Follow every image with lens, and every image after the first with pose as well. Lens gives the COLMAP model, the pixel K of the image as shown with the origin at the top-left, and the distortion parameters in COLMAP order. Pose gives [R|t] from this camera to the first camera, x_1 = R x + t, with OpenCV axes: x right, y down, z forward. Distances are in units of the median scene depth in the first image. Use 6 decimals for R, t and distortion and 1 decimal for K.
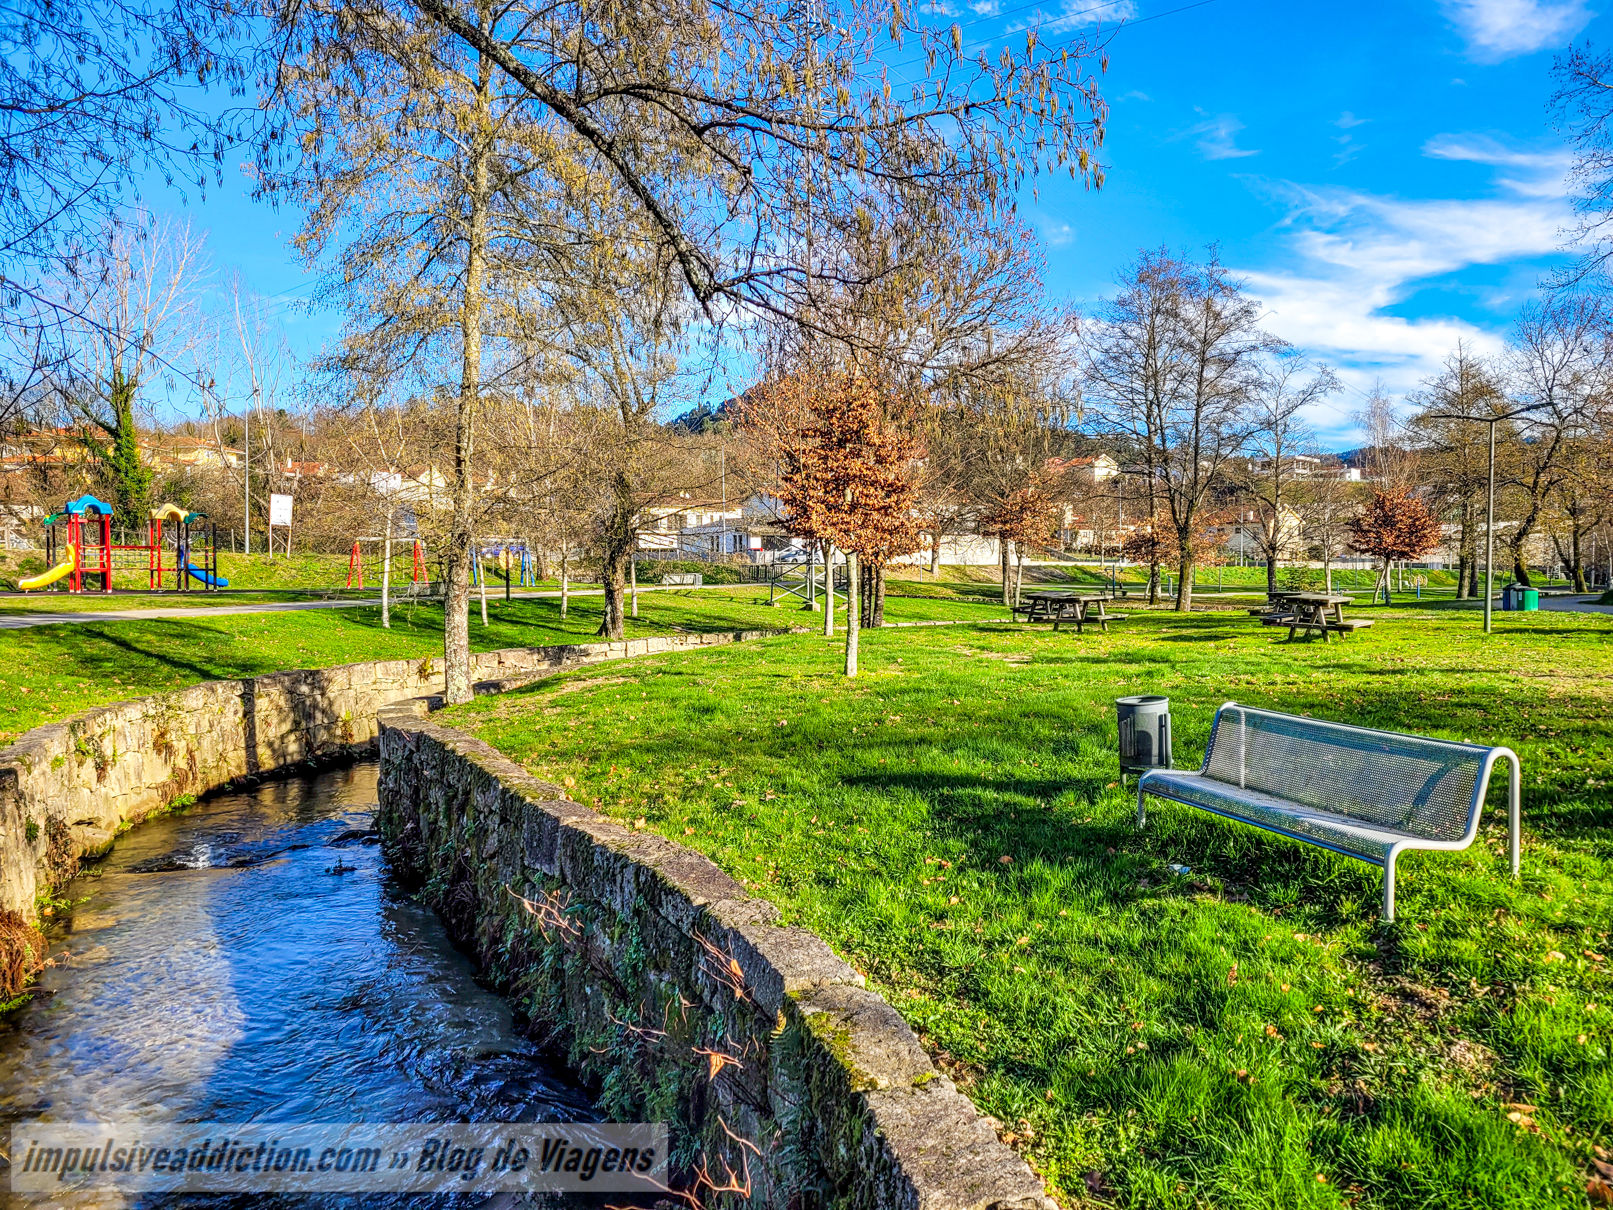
lens RADIAL K [[1196.2, 0, 819.8], [0, 1196.2, 599.8], [0, 0, 1]] dist [0.043784, -0.019095]
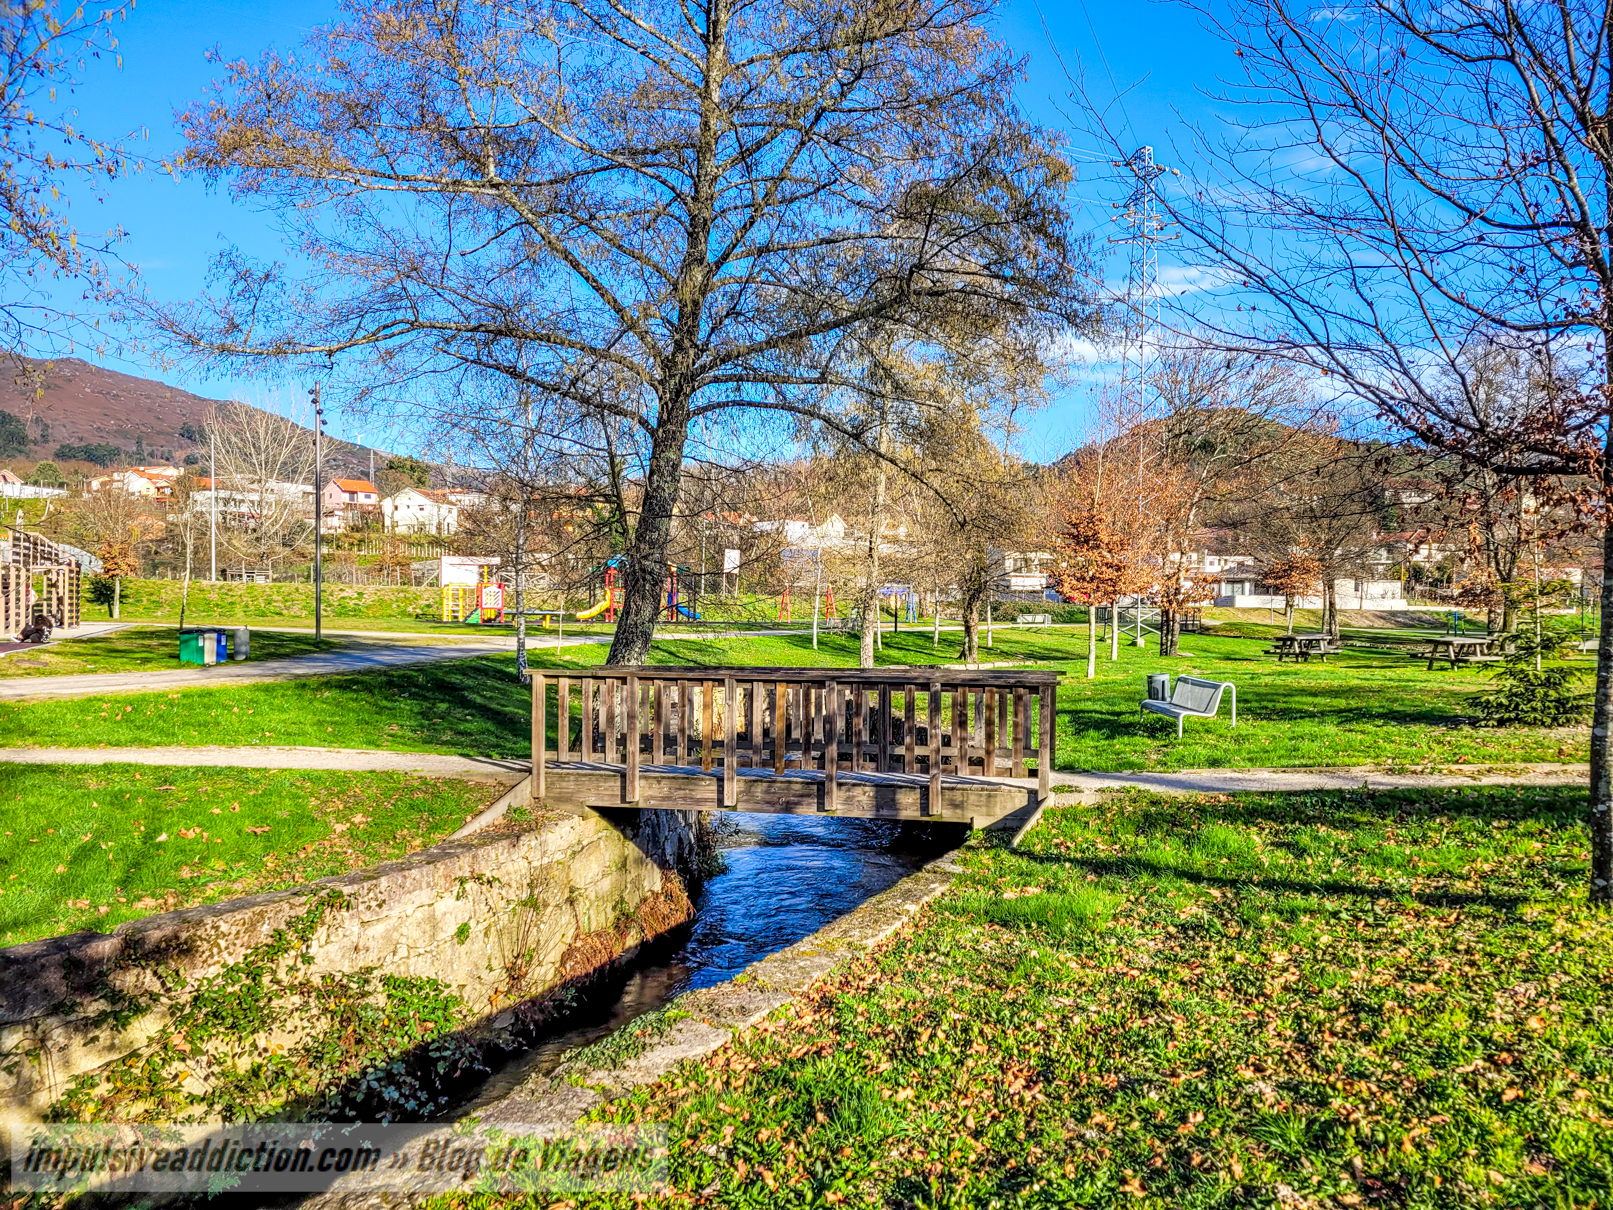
lens RADIAL K [[1196.2, 0, 810.3], [0, 1196.2, 603.1], [0, 0, 1]] dist [0.043784, -0.019095]
pose [[0.947201, 0.011082, -0.320449, 0.077297], [-0.020365, 0.999464, -0.025634, 0.003529], [0.319993, 0.030806, 0.946919, -0.296578]]
